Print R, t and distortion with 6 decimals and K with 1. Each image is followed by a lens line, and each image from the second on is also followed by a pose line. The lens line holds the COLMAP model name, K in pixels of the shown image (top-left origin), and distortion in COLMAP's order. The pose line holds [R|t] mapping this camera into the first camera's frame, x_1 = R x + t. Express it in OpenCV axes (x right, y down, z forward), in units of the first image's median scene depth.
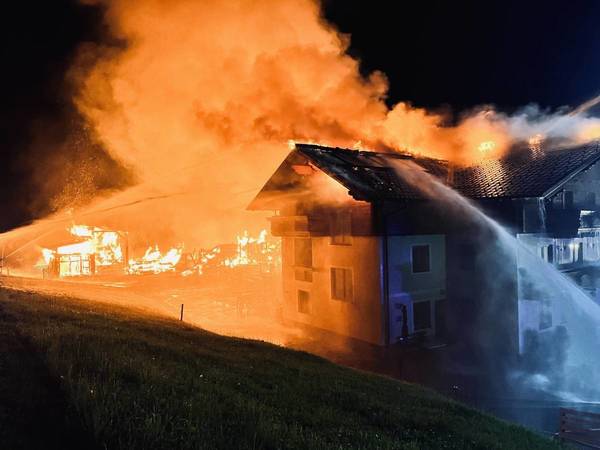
lens RADIAL K [[447.8, 0, 300.0], [0, 447.8, 225.0], [0, 0, 1]] dist [0.076427, -0.106298]
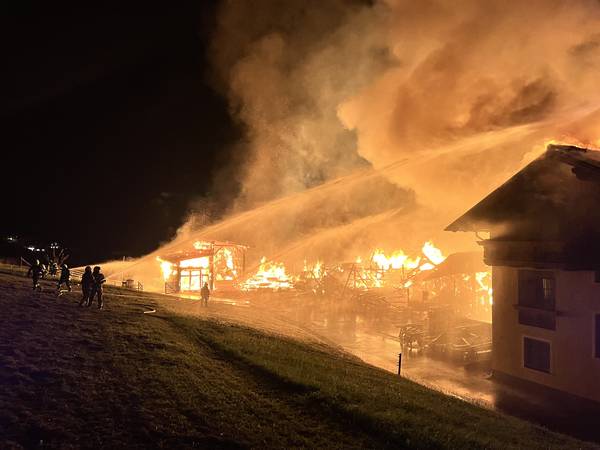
lens RADIAL K [[447.8, 0, 300.0], [0, 447.8, 225.0], [0, 0, 1]] dist [0.076427, -0.106298]
pose [[0.988048, 0.022191, -0.152541, -0.183895], [-0.026514, 0.999301, -0.026366, -0.010785], [0.151849, 0.030096, 0.987945, 0.121261]]
